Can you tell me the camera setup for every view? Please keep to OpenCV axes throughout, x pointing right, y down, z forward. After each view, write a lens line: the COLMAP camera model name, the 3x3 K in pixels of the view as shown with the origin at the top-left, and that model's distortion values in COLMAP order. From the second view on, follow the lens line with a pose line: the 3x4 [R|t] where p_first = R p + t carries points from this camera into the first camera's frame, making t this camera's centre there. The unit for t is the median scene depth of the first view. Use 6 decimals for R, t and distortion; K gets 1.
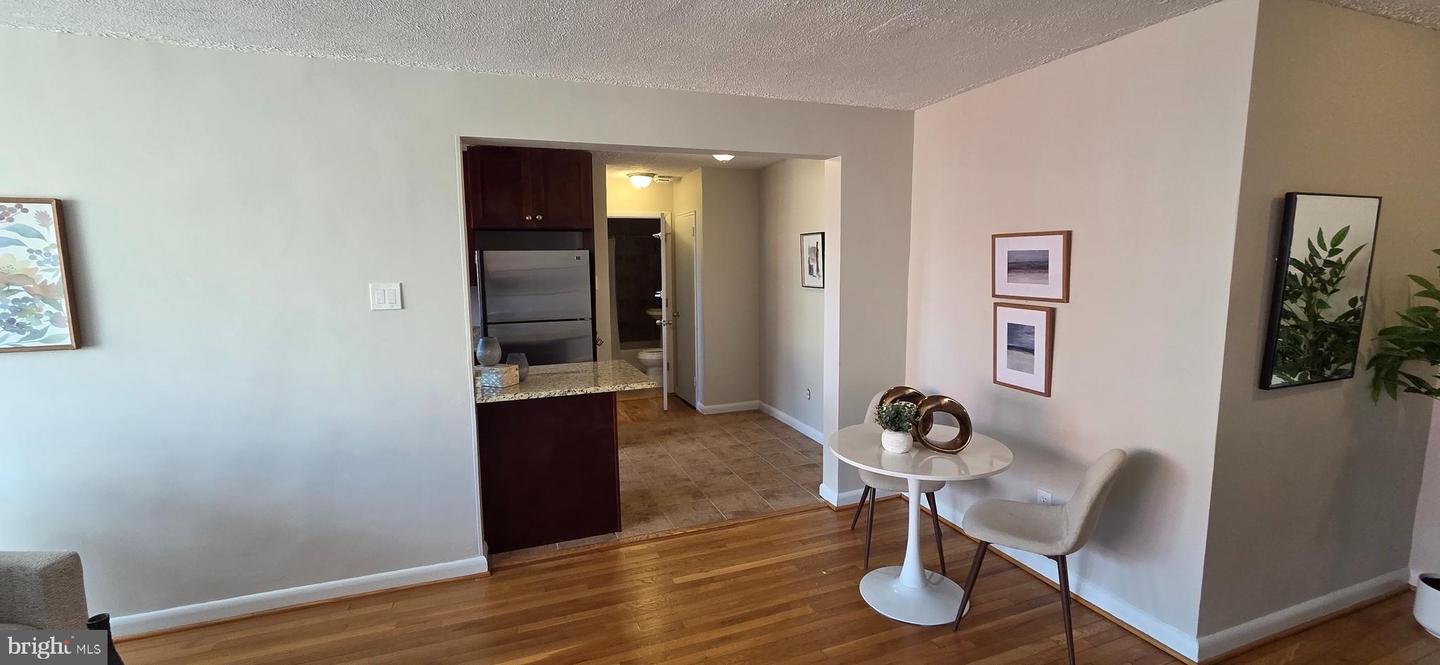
lens RADIAL K [[586.4, 0, 718.5], [0, 586.4, 326.8], [0, 0, 1]] dist [0.003845, -0.002177]
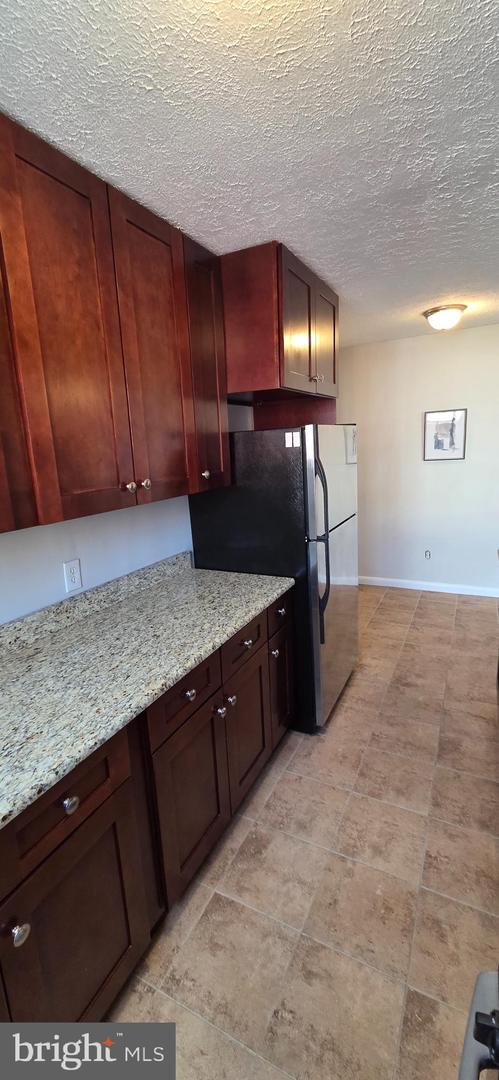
lens RADIAL K [[439.8, 0, 247.7], [0, 439.8, 540.3], [0, 0, 1]] dist [0.003845, -0.002177]
pose [[0.735781, -0.173368, 0.654652, -1.205074], [0.122011, 0.984794, 0.123666, -0.113459], [-0.666138, -0.011117, 0.745746, 1.072574]]
